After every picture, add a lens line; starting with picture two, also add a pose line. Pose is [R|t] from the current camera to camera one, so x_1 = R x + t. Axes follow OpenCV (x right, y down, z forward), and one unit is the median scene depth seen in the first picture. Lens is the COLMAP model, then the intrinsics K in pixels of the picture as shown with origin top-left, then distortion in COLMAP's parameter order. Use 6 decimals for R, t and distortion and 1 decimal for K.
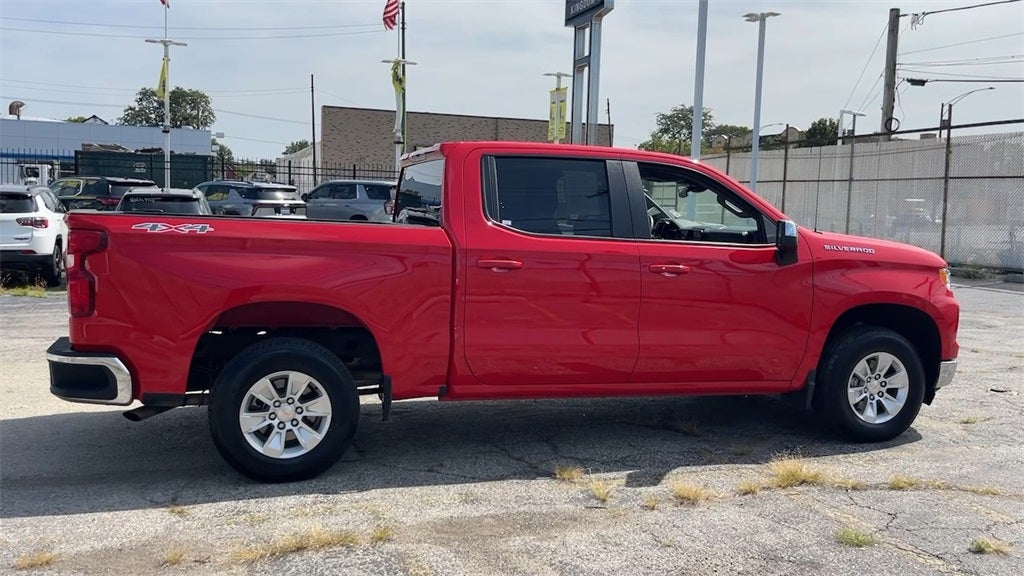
lens RADIAL K [[896.1, 0, 514.5], [0, 896.1, 286.5], [0, 0, 1]] dist [0.037620, -0.018461]
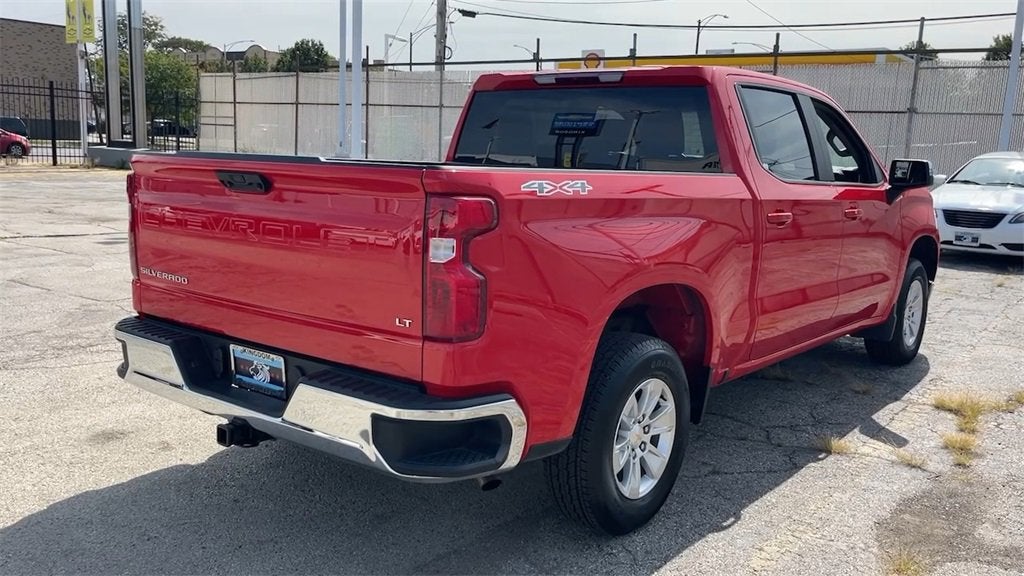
lens RADIAL K [[896.1, 0, 515.2], [0, 896.1, 287.4], [0, 0, 1]] dist [0.037620, -0.018461]
pose [[0.822295, -0.088134, 0.562195, -0.152255], [0.038002, 0.994233, 0.100280, -0.011718], [-0.567791, -0.061095, 0.820902, 0.096154]]
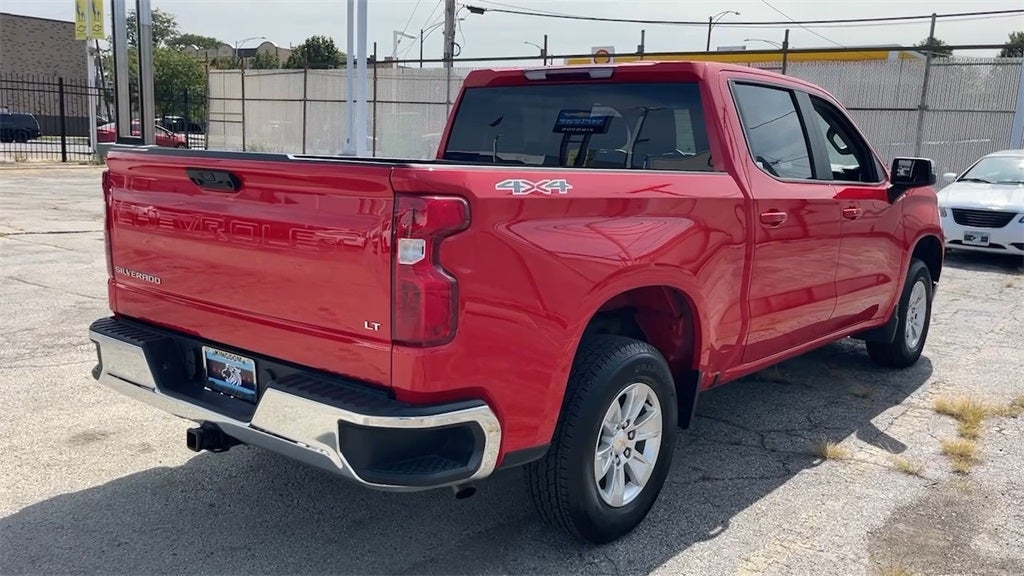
lens RADIAL K [[896.1, 0, 514.2], [0, 896.1, 287.6], [0, 0, 1]] dist [0.037620, -0.018461]
pose [[0.830195, -0.086961, 0.550649, -0.145956], [0.035736, 0.994028, 0.103104, -0.011825], [-0.556327, -0.065919, 0.828345, 0.096669]]
